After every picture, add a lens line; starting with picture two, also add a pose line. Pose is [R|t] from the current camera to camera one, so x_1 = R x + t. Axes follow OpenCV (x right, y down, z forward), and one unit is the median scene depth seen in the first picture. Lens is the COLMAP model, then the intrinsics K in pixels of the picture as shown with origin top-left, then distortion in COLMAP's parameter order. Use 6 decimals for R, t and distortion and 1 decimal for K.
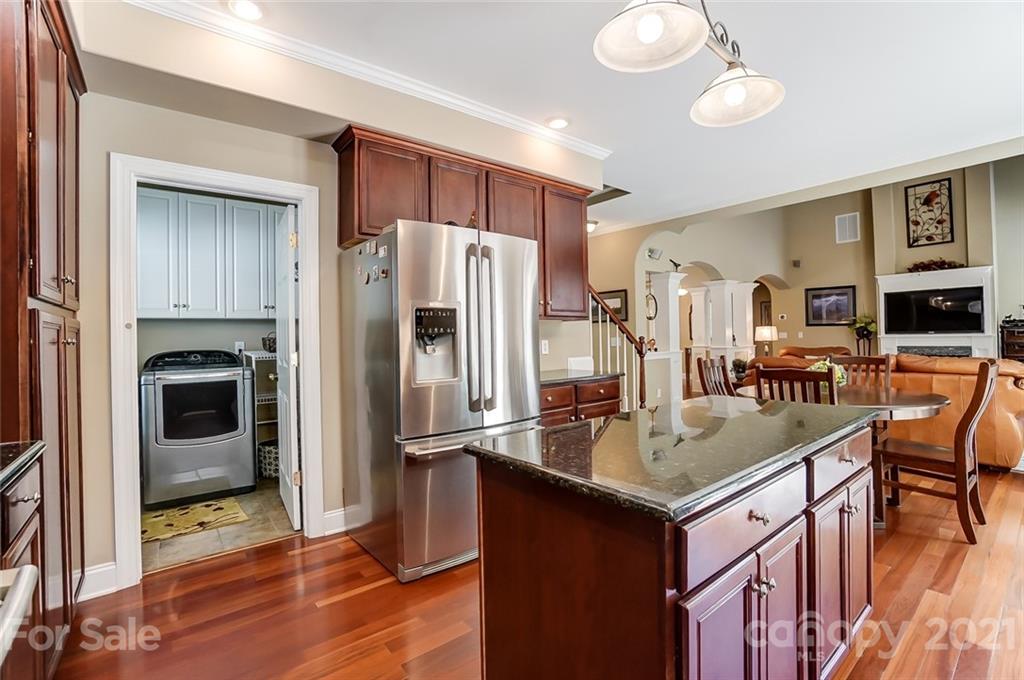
lens RADIAL K [[460.8, 0, 495.5], [0, 460.8, 331.7], [0, 0, 1]] dist [-0.048763, 0.013955]
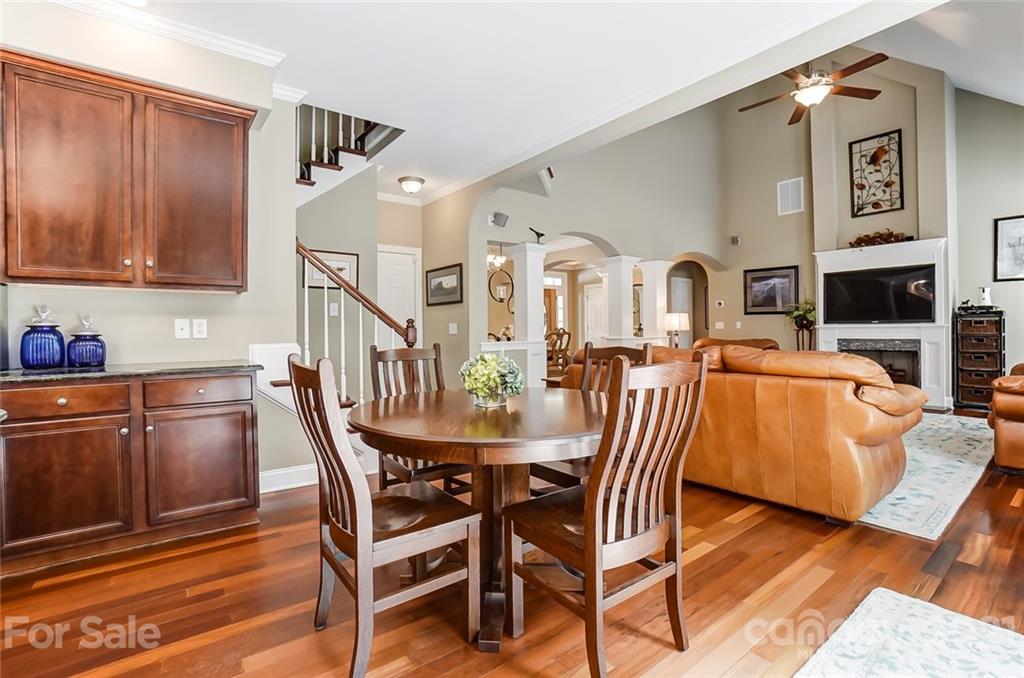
lens RADIAL K [[460.8, 0, 501.9], [0, 460.8, 330.0], [0, 0, 1]] dist [-0.048763, 0.013955]
pose [[0.999373, 0.009758, -0.034029, 0.325013], [-0.009256, 0.999846, 0.014877, 0.010936], [0.034169, -0.014553, 0.999310, 0.160691]]
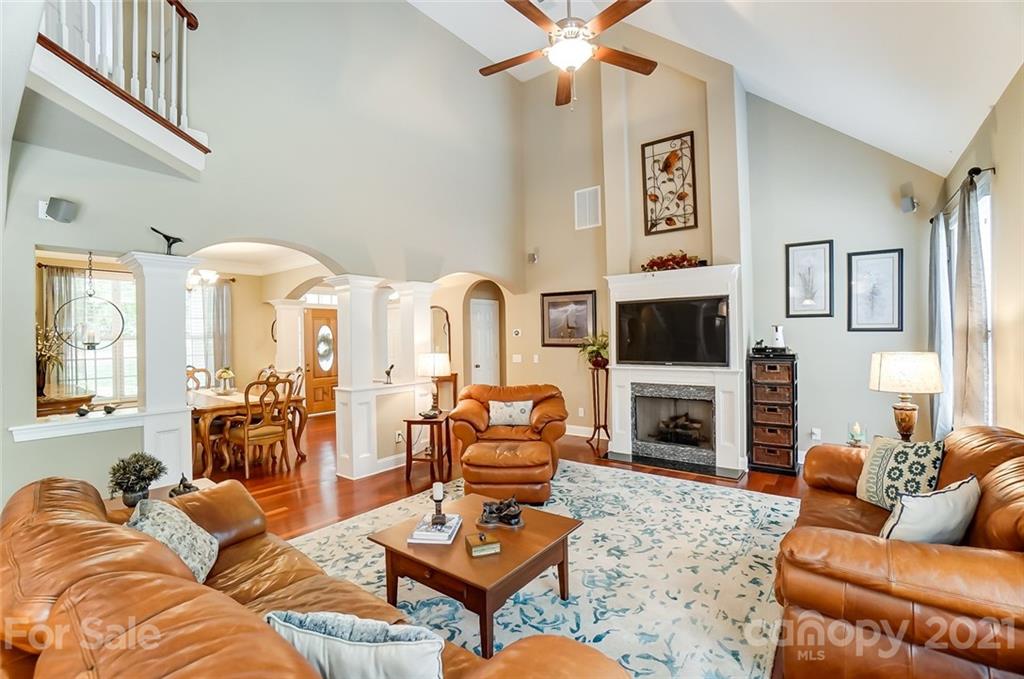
lens RADIAL K [[460.8, 0, 502.0], [0, 460.8, 333.4], [0, 0, 1]] dist [-0.048763, 0.013955]
pose [[0.971536, 0.005032, 0.236840, 0.568751], [-0.005381, 0.999985, 0.000825, -0.041256], [-0.236832, -0.002075, 0.971548, 0.393056]]
